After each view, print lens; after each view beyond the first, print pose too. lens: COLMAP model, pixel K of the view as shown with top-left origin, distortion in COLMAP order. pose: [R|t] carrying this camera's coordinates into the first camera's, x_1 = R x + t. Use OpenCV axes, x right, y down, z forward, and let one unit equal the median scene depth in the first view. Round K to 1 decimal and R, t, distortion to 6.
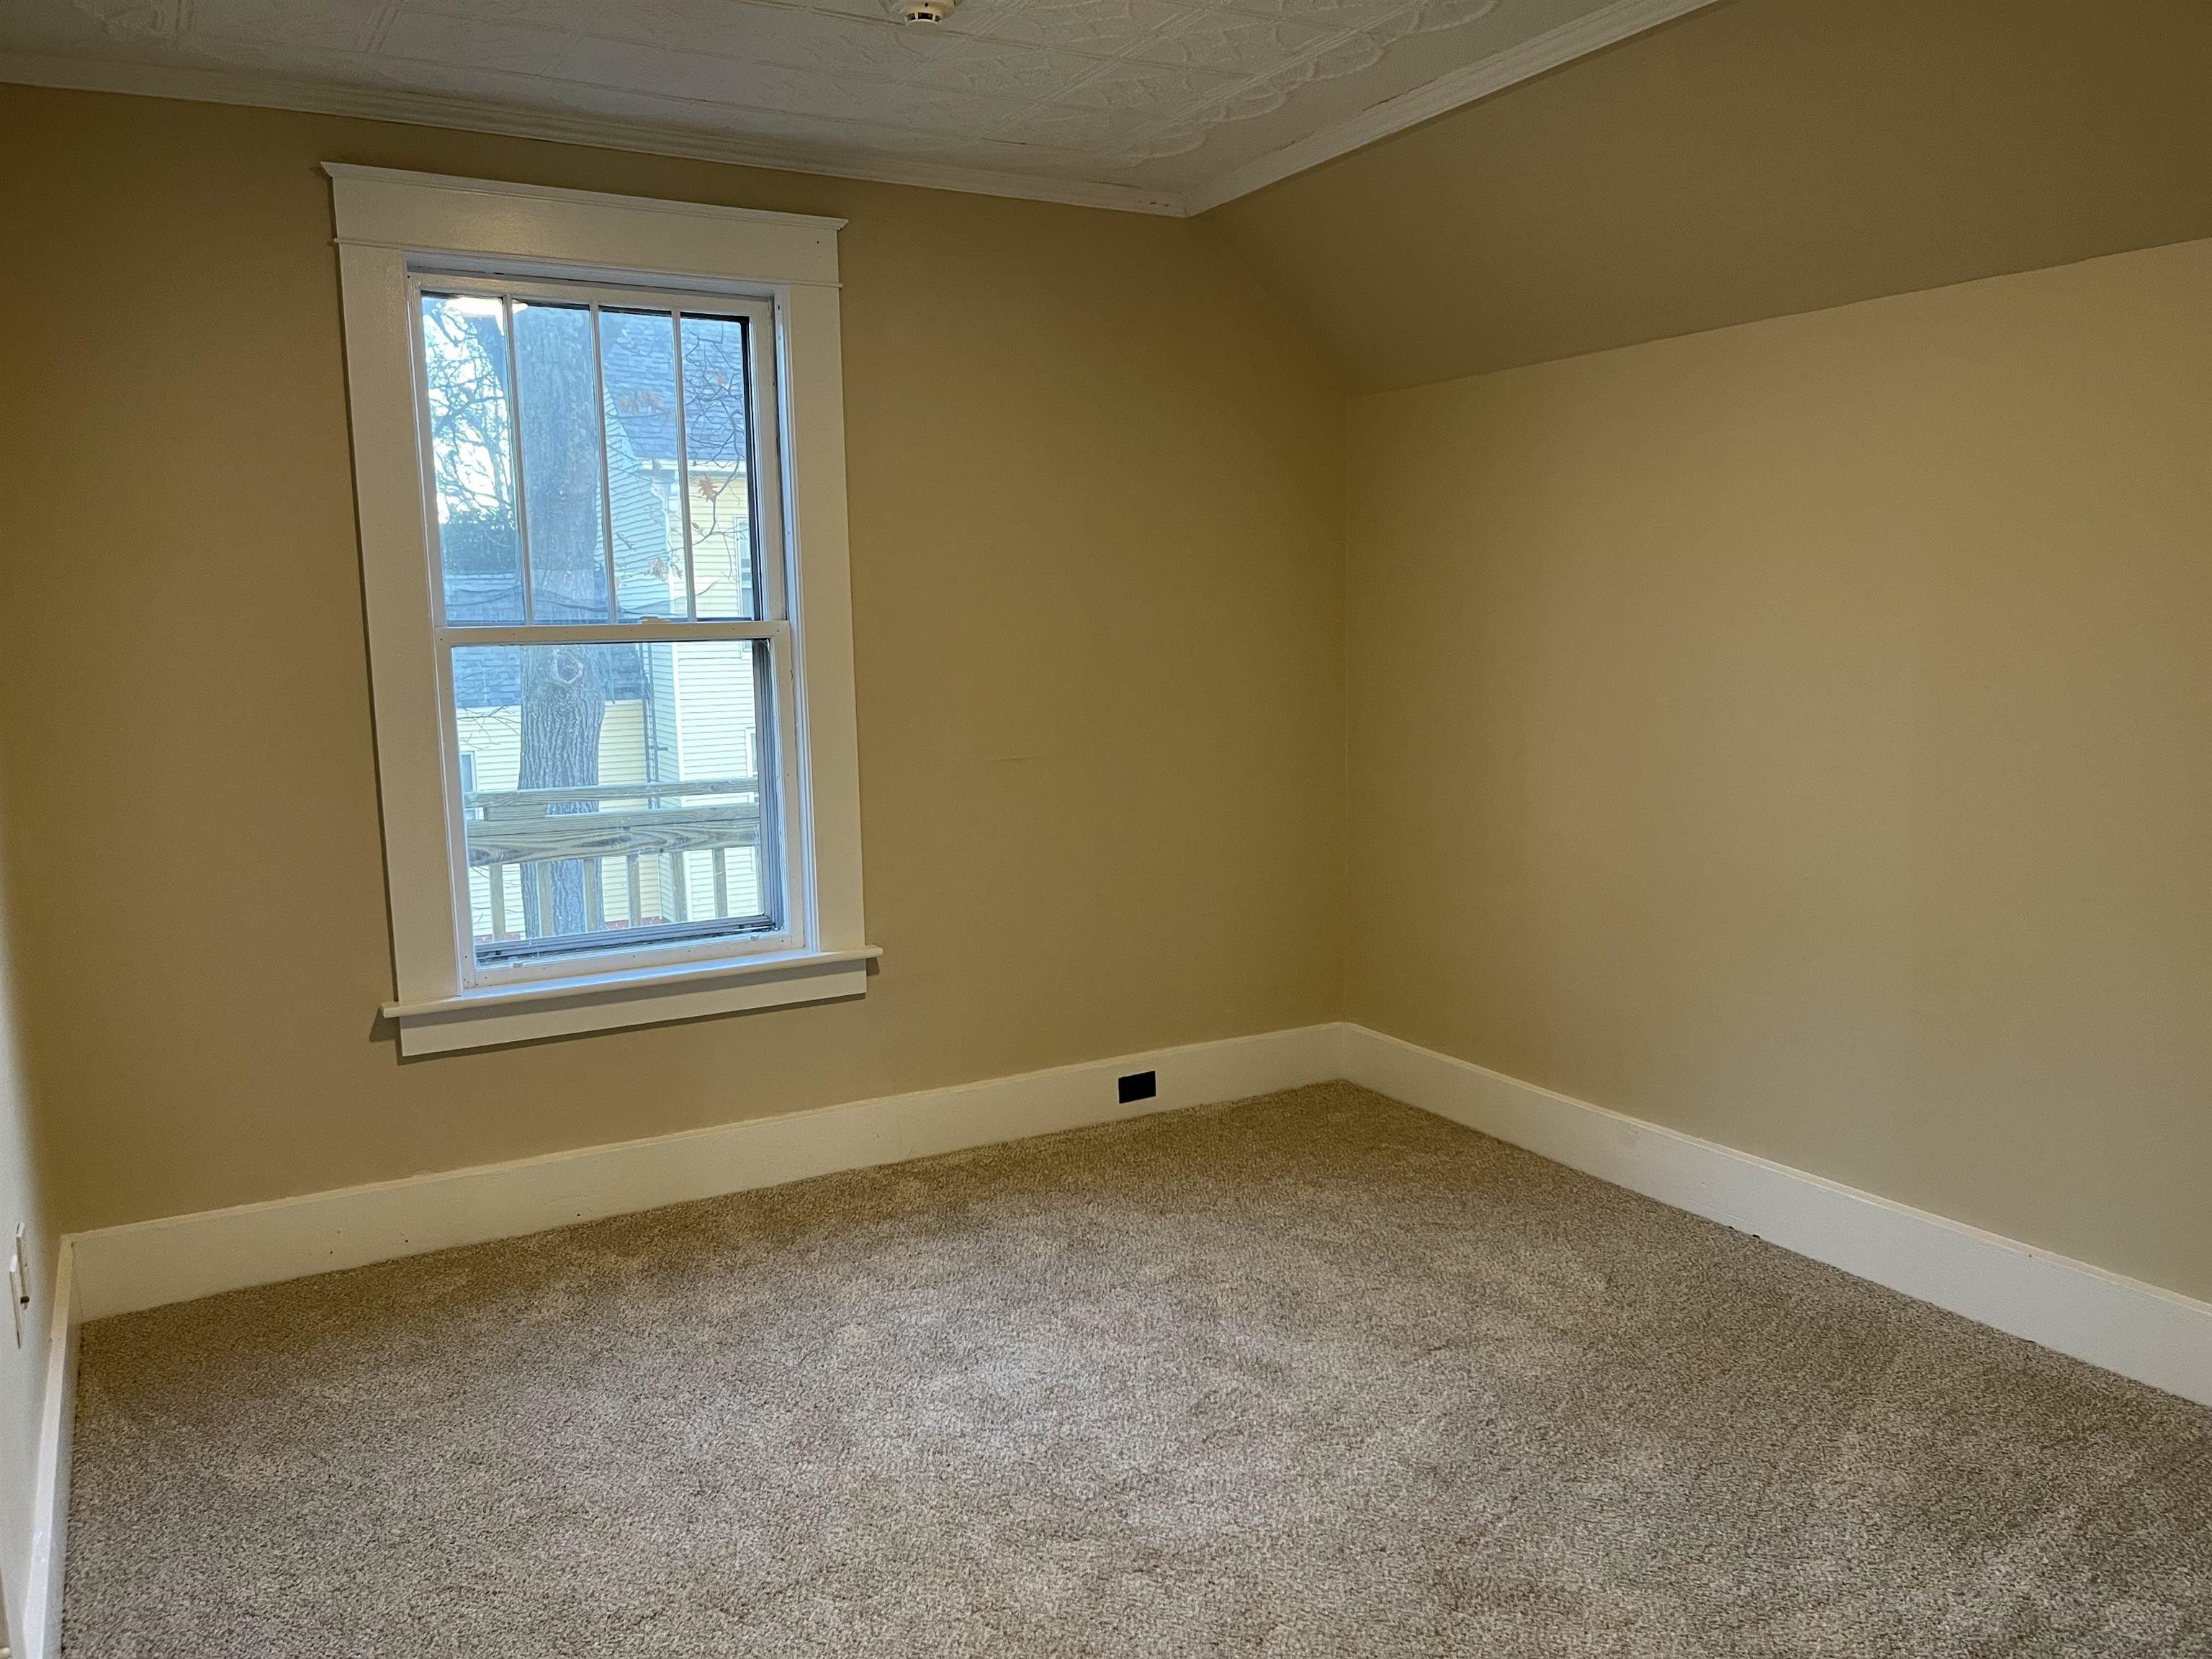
lens RADIAL K [[1655.0, 0, 1104.9], [0, 1655.0, 837.0], [0, 0, 1]] dist [0.054981, -0.072214]
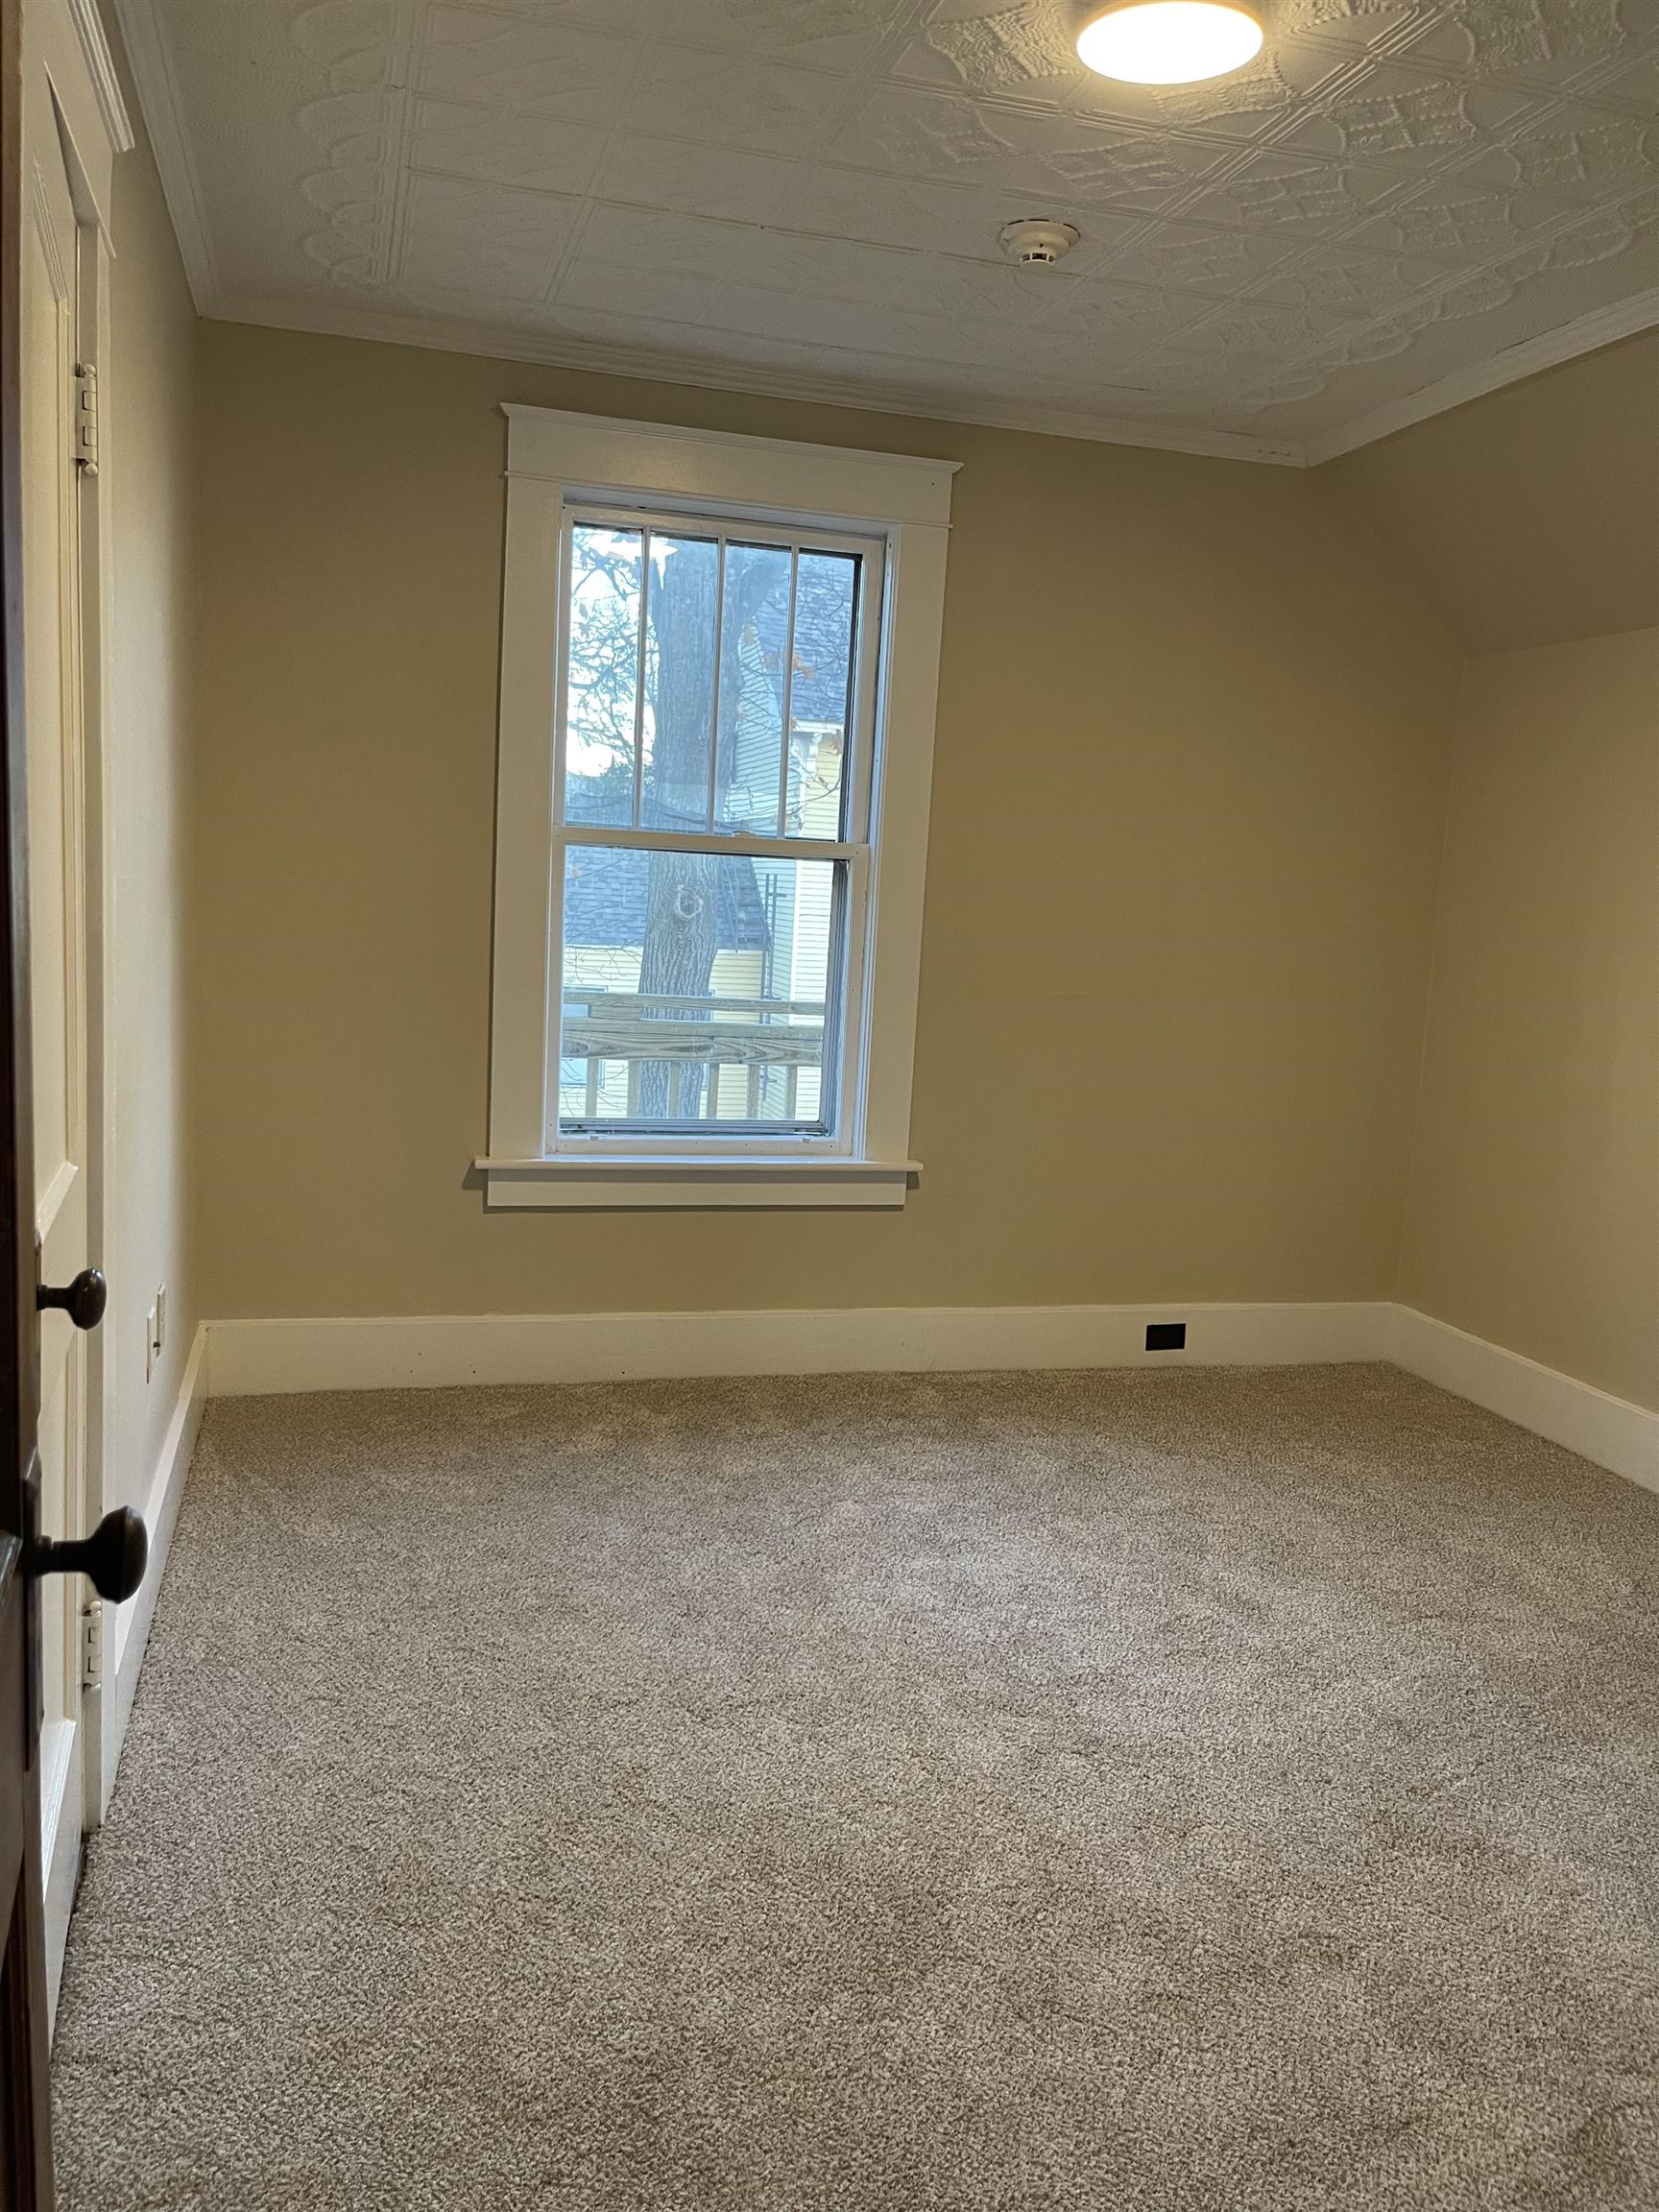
lens RADIAL K [[1655.0, 0, 817.0], [0, 1655.0, 1104.5], [0, 0, 1]] dist [0.054981, -0.072214]
pose [[0.967753, 0.101723, -0.230449, 0.041746], [-0.103136, 0.994650, 0.005939, 0.035318], [0.229820, 0.018020, 0.973066, -0.031539]]
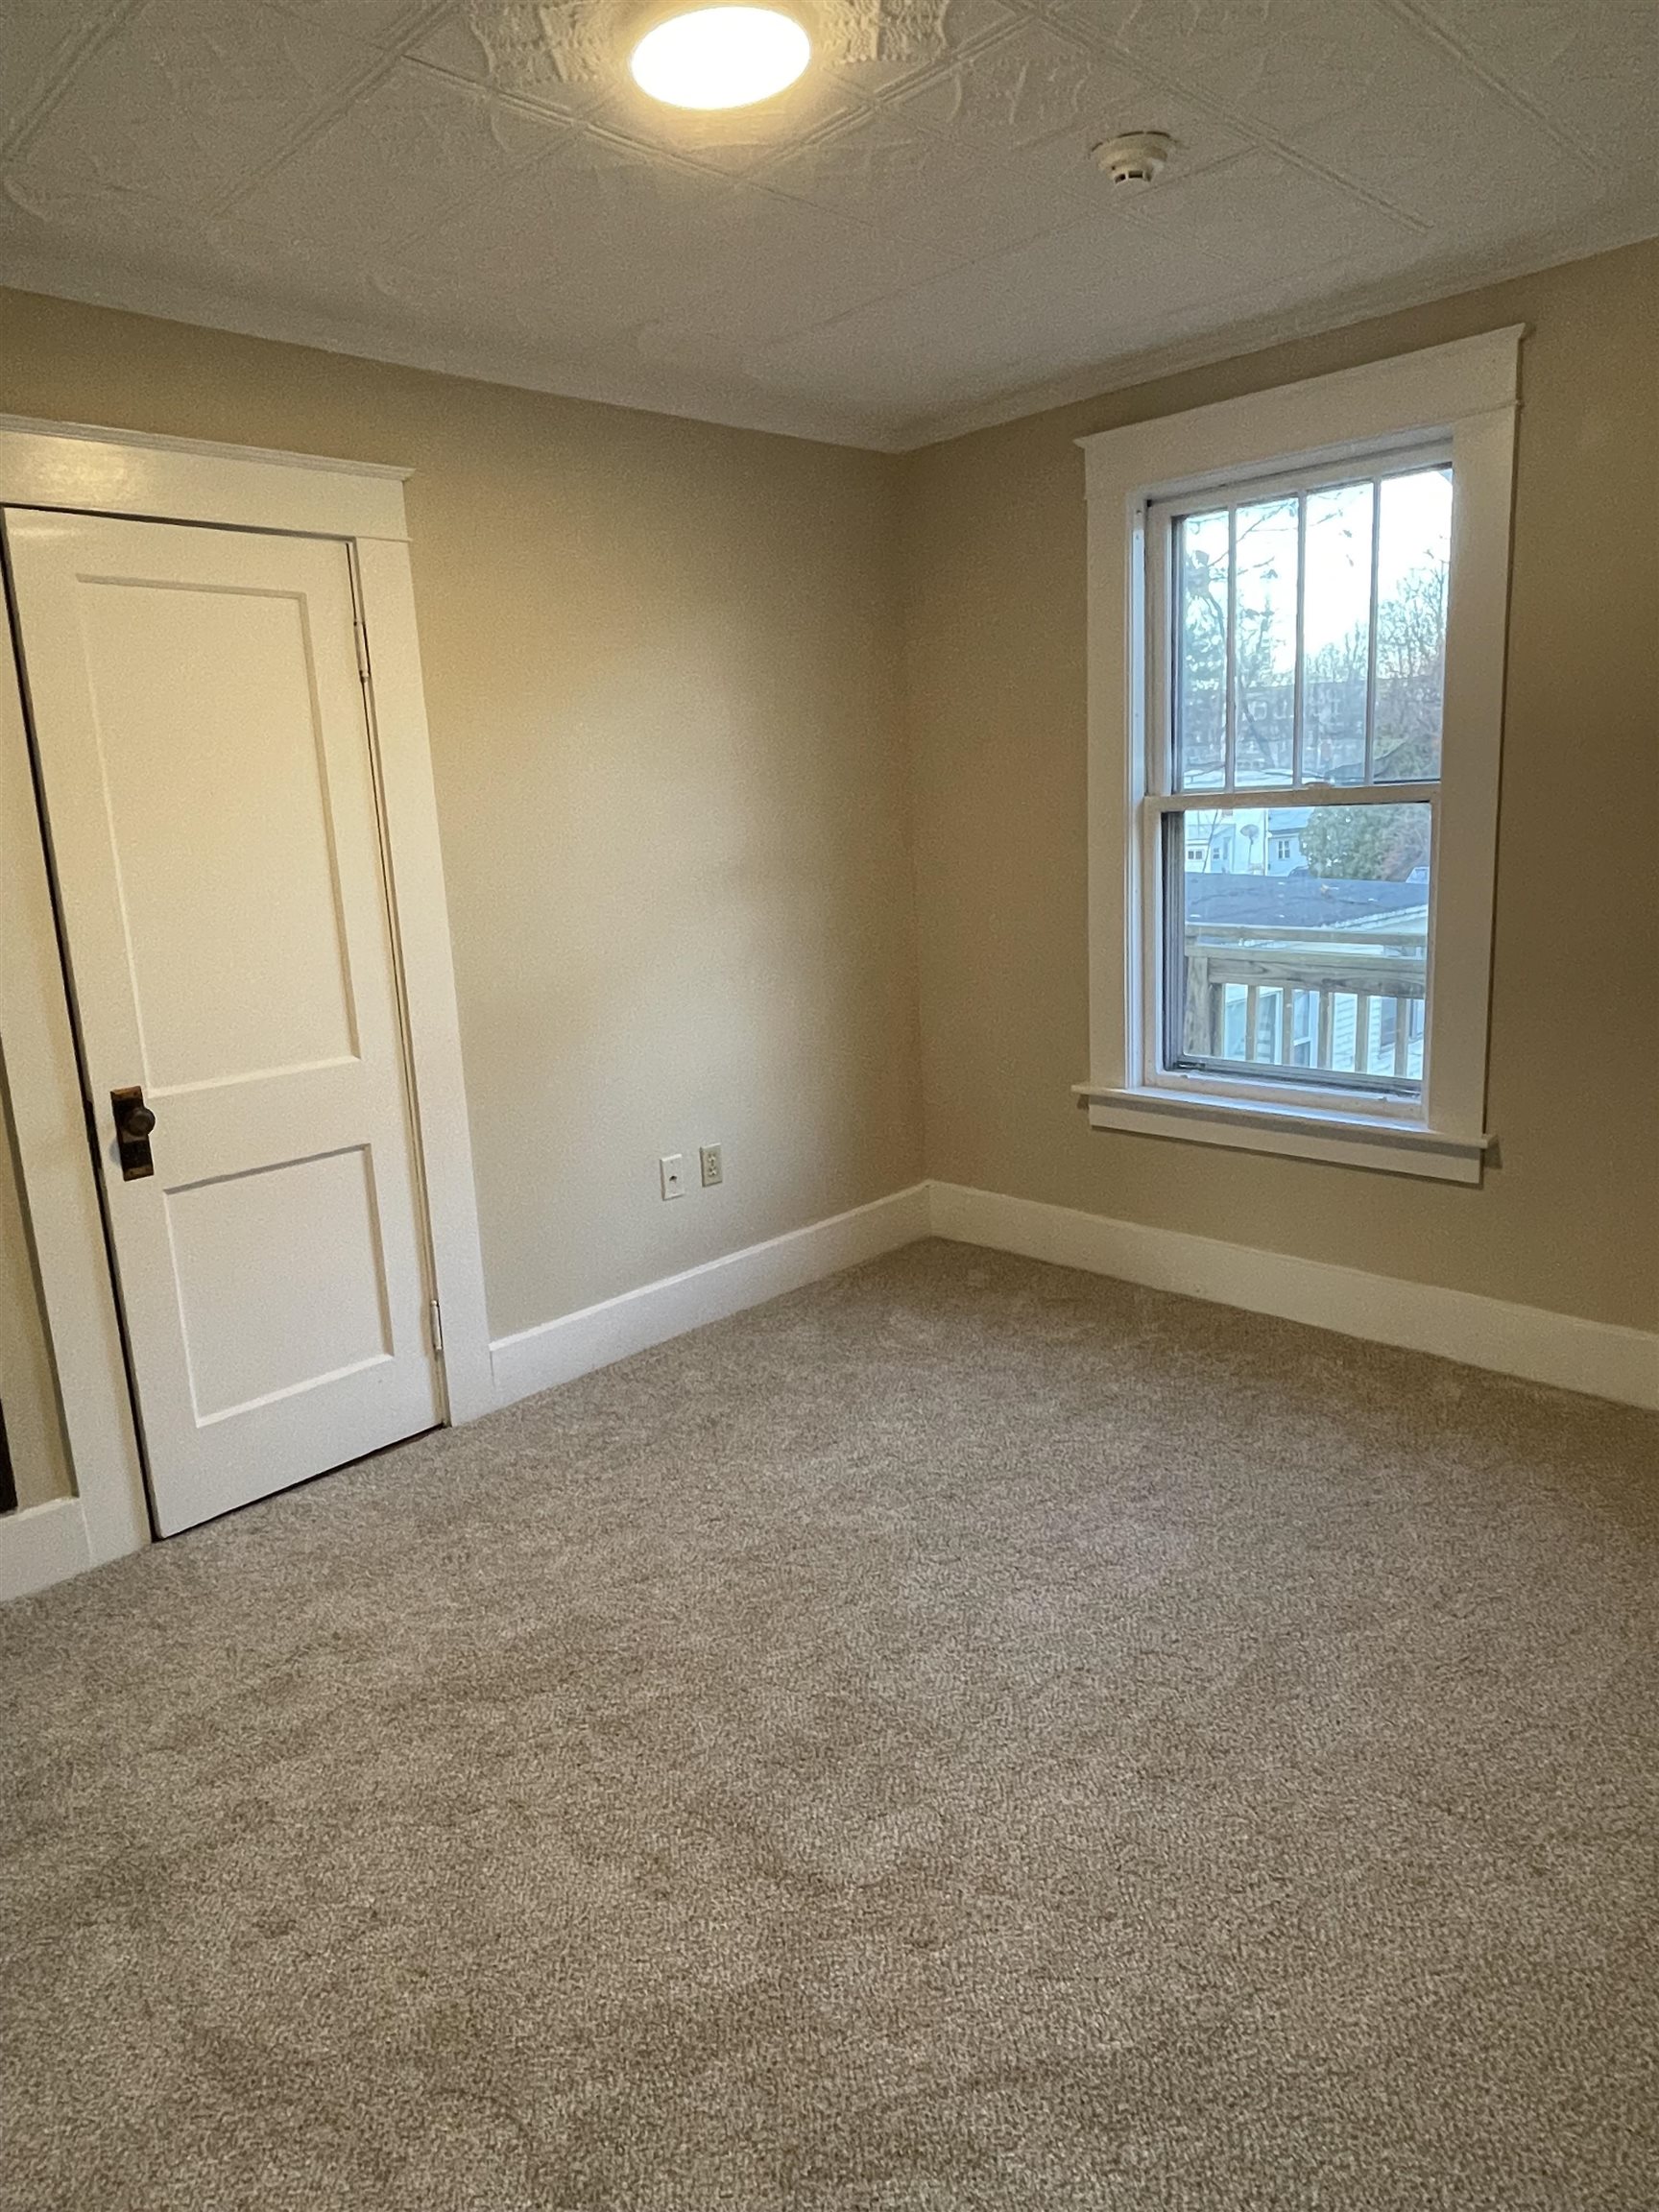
lens RADIAL K [[1389.9, 0, 825.6], [0, 1389.9, 1087.0], [0, 0, 1]] dist [-0.000315, -0.006183]
pose [[0.257133, 0.198457, -0.945779, 0.569472], [-0.088465, 0.979411, 0.181463, -0.080369], [0.962318, 0.037008, 0.269395, 0.499164]]
